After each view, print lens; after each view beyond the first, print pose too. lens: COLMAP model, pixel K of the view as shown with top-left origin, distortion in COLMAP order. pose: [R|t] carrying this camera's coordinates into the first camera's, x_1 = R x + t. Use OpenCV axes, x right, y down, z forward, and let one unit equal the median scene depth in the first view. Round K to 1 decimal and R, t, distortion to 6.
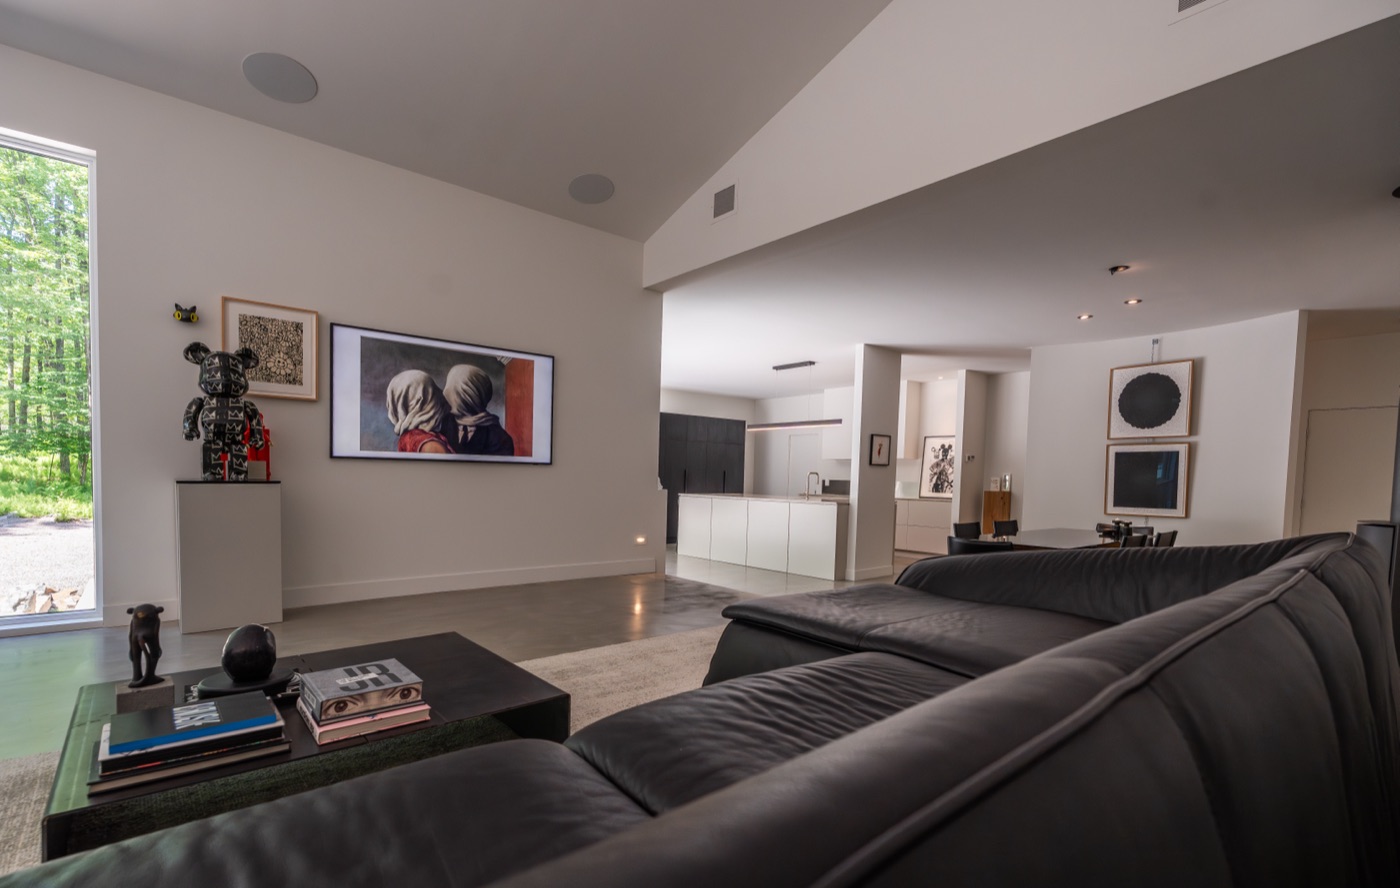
lens RADIAL K [[645.8, 0, 705.8], [0, 645.8, 521.7], [0, 0, 1]] dist [0.003213, 0.000224]
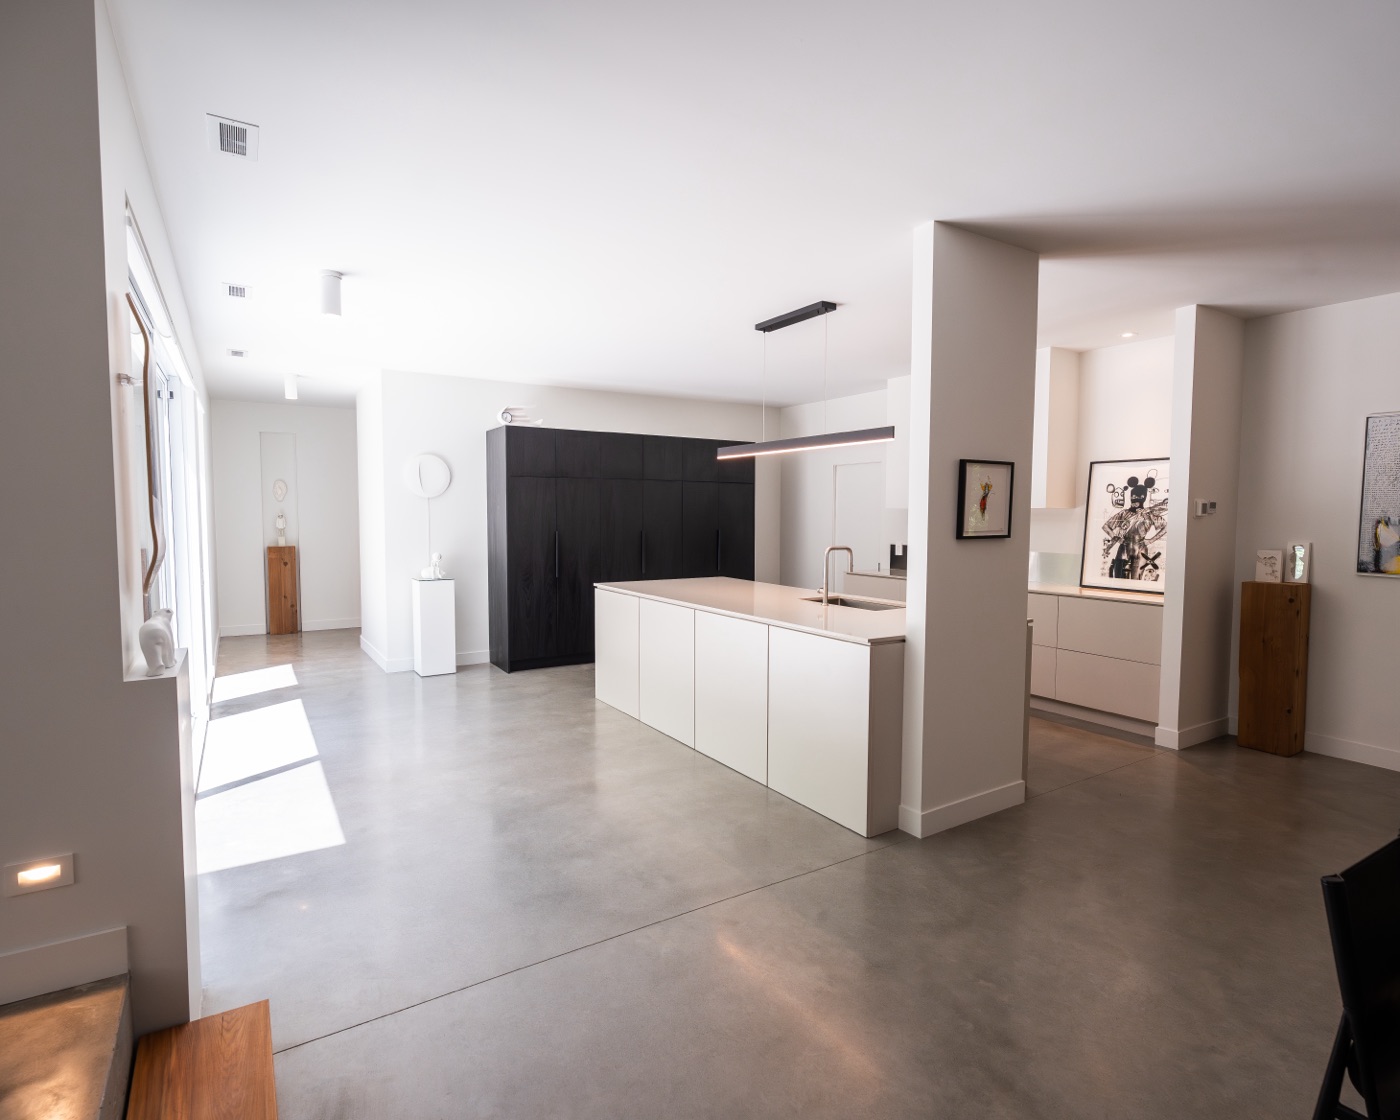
lens RADIAL K [[729.6, 0, 702.1], [0, 729.6, 555.6], [0, 0, 1]] dist [0.000903, -0.000525]
pose [[0.990539, -0.010735, -0.136811, 0.128313], [0.008781, 0.999851, -0.014875, -0.057679], [0.136950, 0.013533, 0.990485, 0.432471]]
